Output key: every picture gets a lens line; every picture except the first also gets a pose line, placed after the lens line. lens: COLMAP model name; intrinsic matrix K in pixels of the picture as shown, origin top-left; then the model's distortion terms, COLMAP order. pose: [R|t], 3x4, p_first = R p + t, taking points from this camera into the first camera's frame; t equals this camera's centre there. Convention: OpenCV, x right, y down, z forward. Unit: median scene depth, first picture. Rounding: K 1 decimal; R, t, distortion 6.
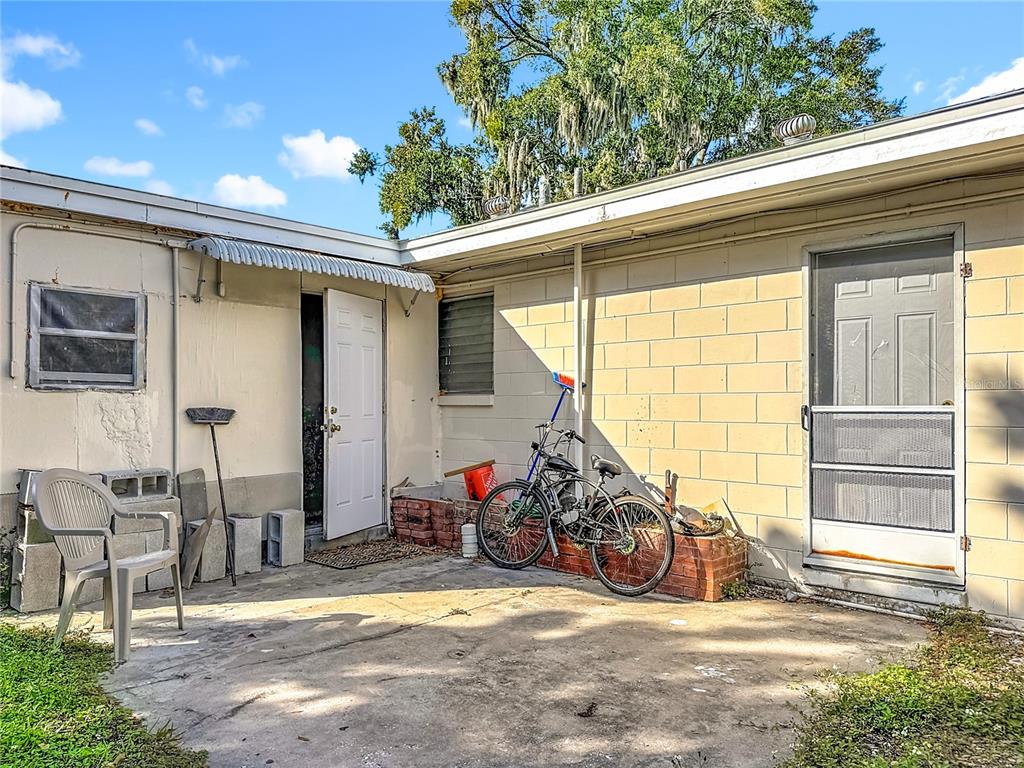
lens RADIAL K [[741.4, 0, 520.5], [0, 741.4, 388.0], [0, 0, 1]] dist [-0.004062, -0.004252]
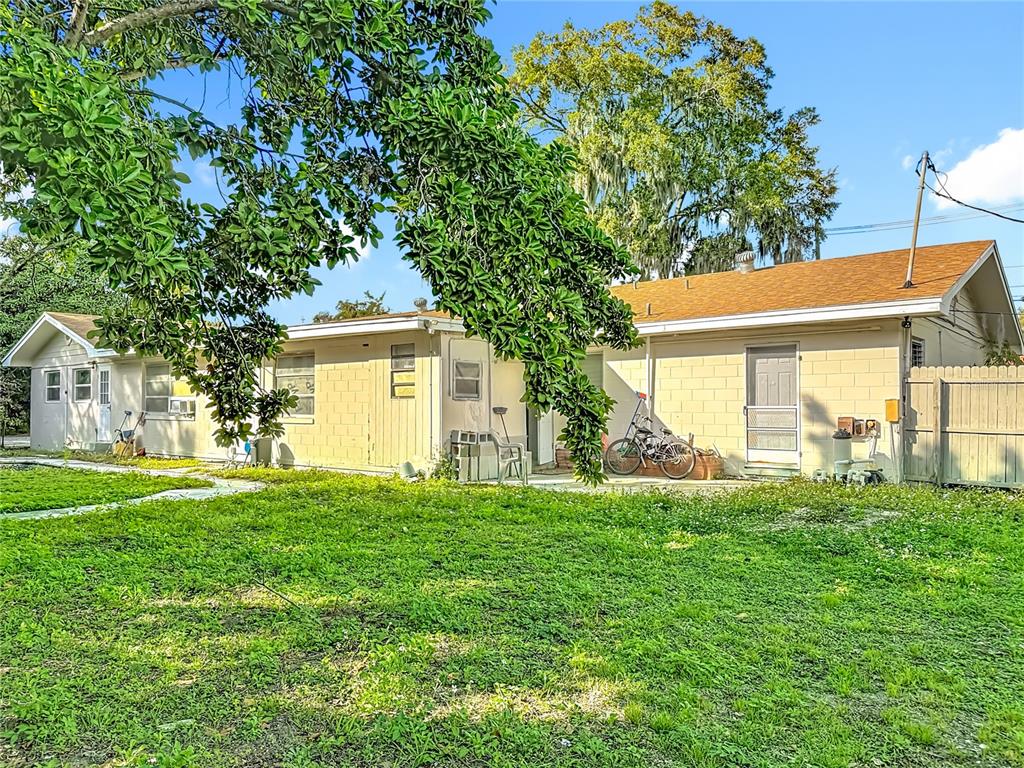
lens RADIAL K [[741.4, 0, 516.6], [0, 741.4, 390.1], [0, 0, 1]] dist [-0.004062, -0.004252]
pose [[0.999273, -0.001880, 0.038073, -0.445893], [0.001776, 0.999995, 0.002760, -0.034780], [-0.038078, -0.002690, 0.999271, -1.355969]]
